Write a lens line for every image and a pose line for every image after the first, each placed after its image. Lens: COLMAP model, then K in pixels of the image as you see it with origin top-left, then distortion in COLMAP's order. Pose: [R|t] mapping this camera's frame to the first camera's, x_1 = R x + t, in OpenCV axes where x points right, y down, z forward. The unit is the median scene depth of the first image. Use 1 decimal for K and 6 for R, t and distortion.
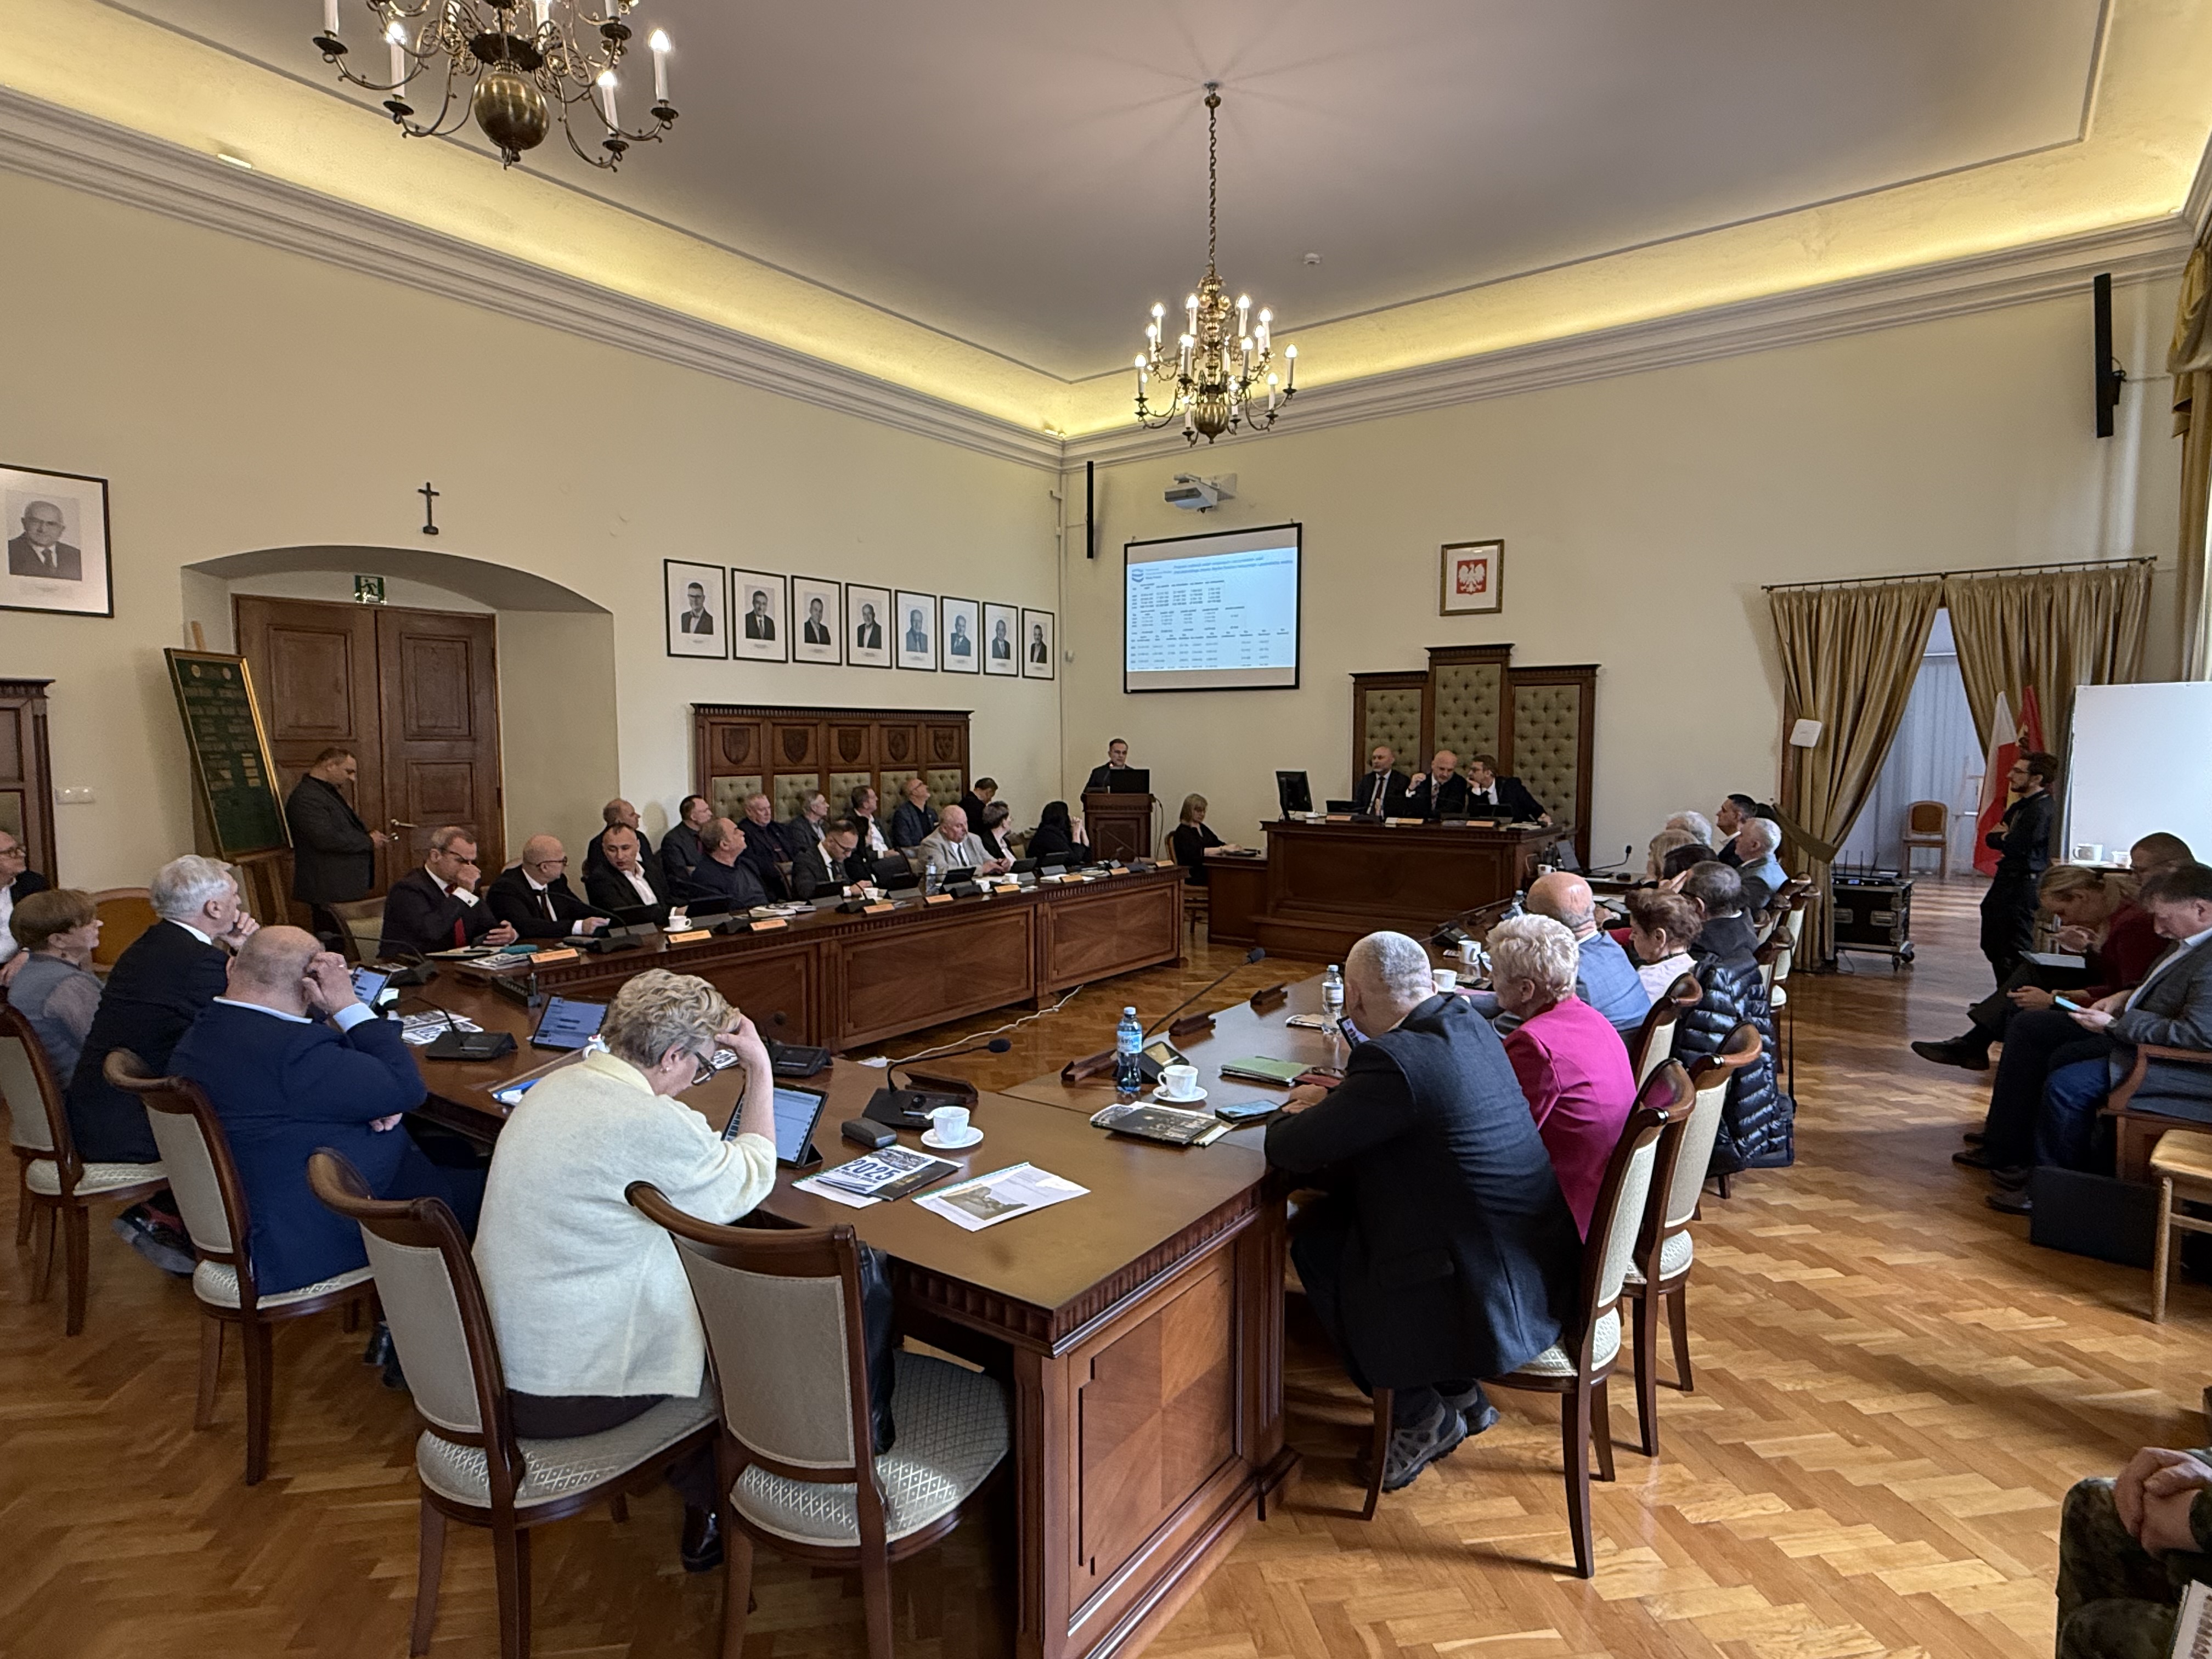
lens RADIAL K [[1157.8, 0, 1106.0], [0, 1157.8, 829.5], [0, 0, 1]] dist [0.000328, 0.000281]
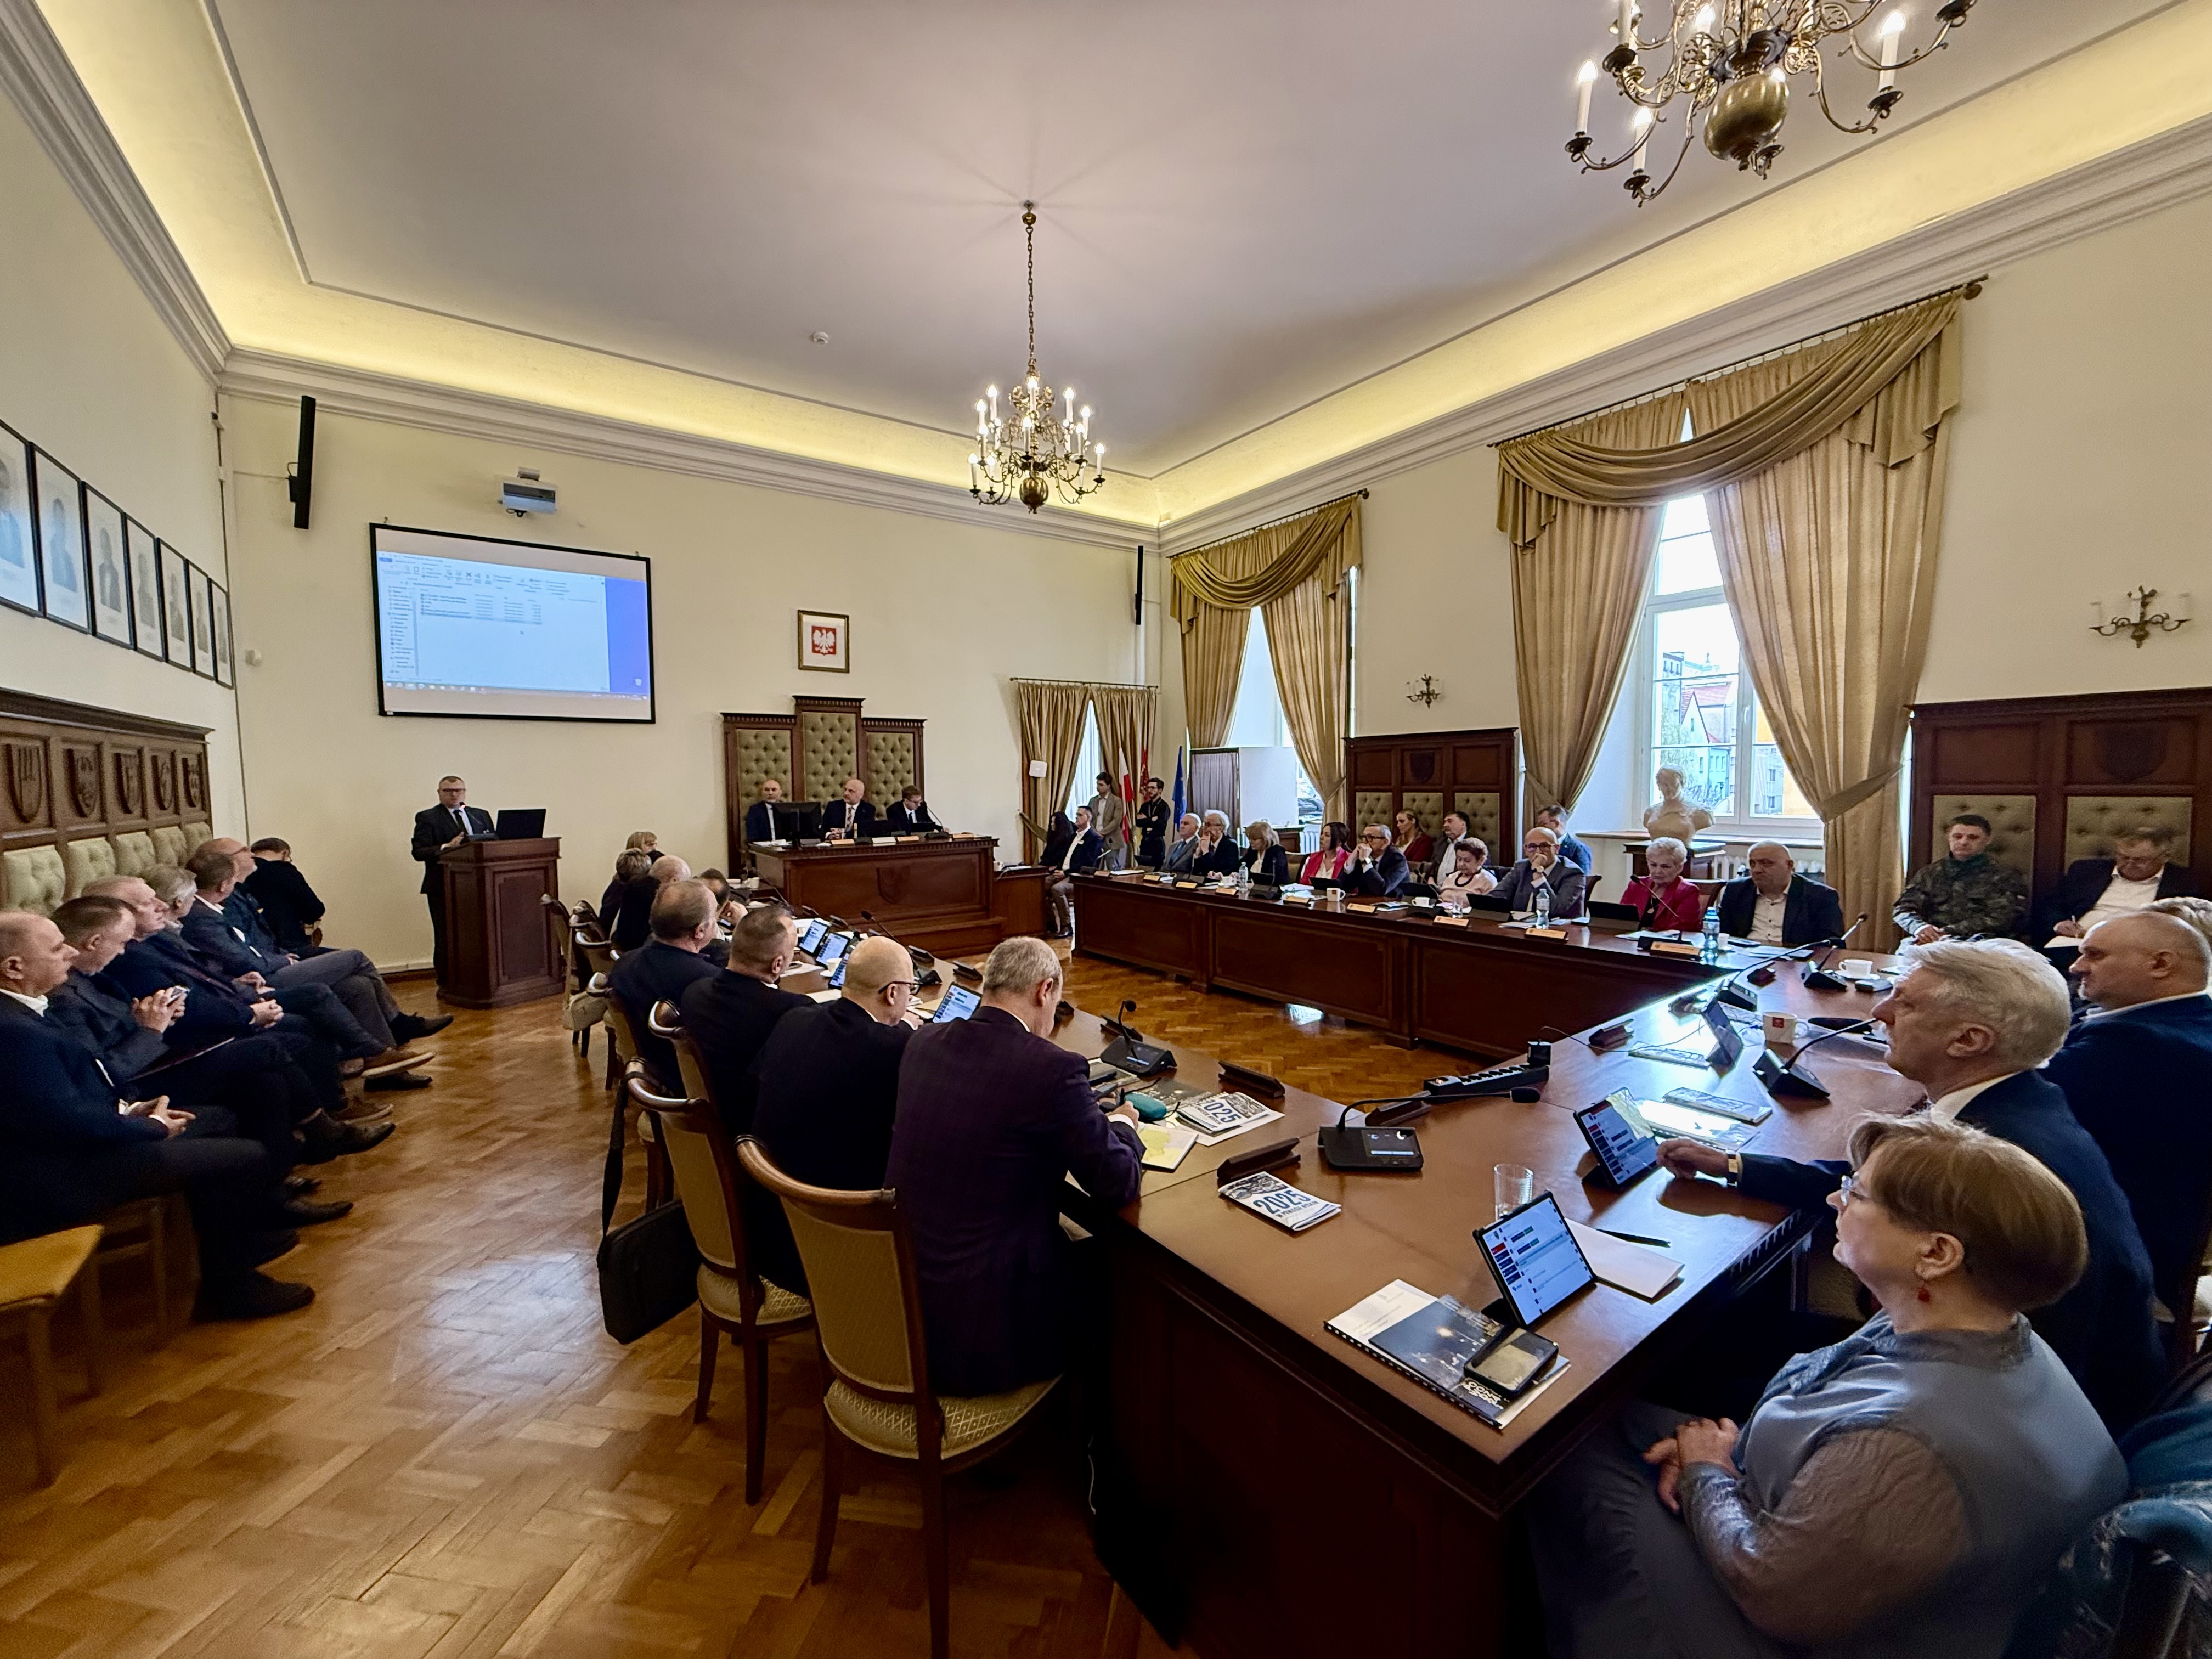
lens RADIAL K [[873.3, 0, 1106.0], [0, 873.3, 829.5], [0, 0, 1]] dist [0.000384, 0.000041]
pose [[0.314493, -0.059065, 0.947420, -0.482937], [0.081329, 0.996069, 0.035101, -0.028212], [-0.945769, 0.066014, 0.318061, 0.444063]]
